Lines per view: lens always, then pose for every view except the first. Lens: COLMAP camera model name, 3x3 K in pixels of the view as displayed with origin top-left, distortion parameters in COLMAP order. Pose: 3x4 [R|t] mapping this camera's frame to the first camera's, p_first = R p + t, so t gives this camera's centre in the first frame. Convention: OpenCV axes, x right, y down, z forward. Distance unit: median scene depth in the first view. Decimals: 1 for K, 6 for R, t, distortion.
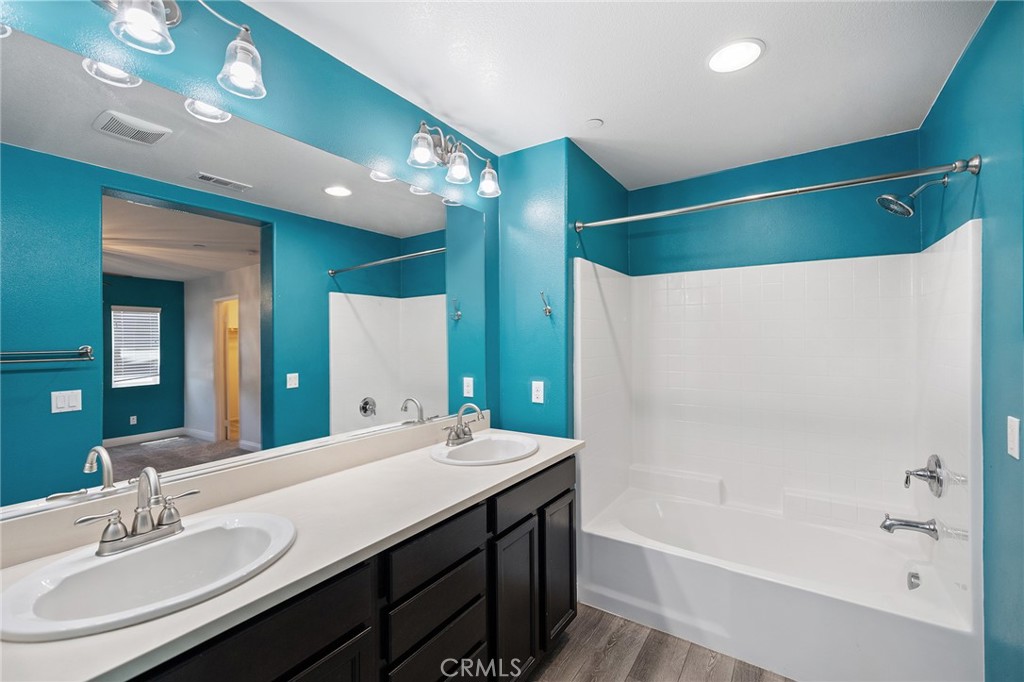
lens RADIAL K [[431.9, 0, 506.4], [0, 431.9, 338.3], [0, 0, 1]] dist [0.002736, 0.000329]
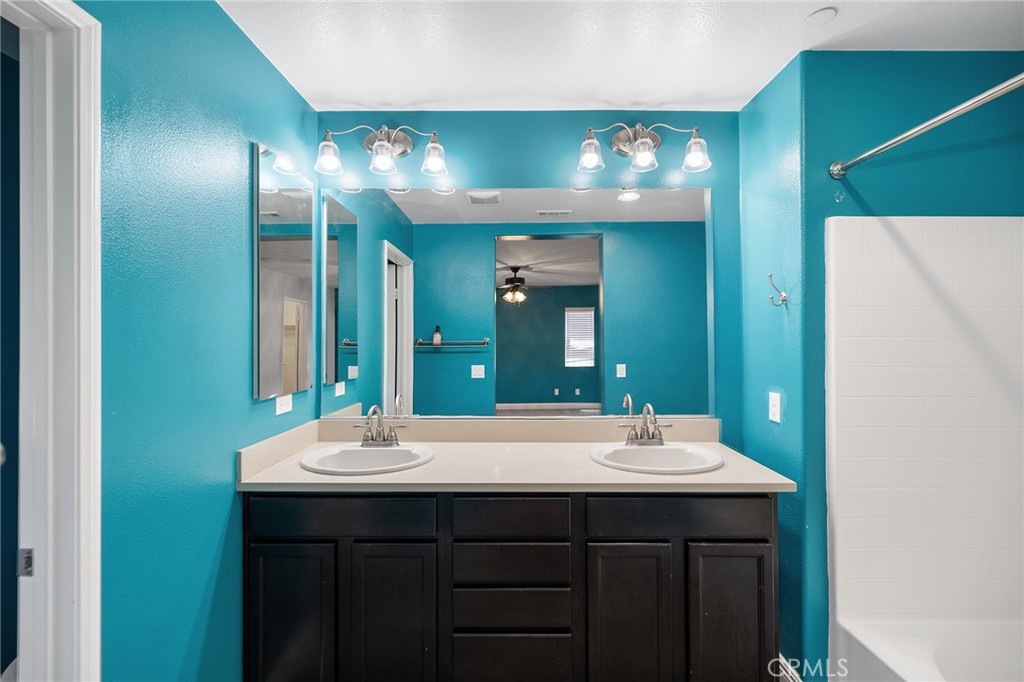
lens RADIAL K [[445.5, 0, 509.5], [0, 445.5, 330.0], [0, 0, 1]] dist [0.000615, 0.000122]
pose [[0.535927, -0.002267, -0.844261, 0.479409], [0.004825, 0.999988, 0.000377, -0.011814], [0.844250, -0.004275, 0.535932, 0.196865]]
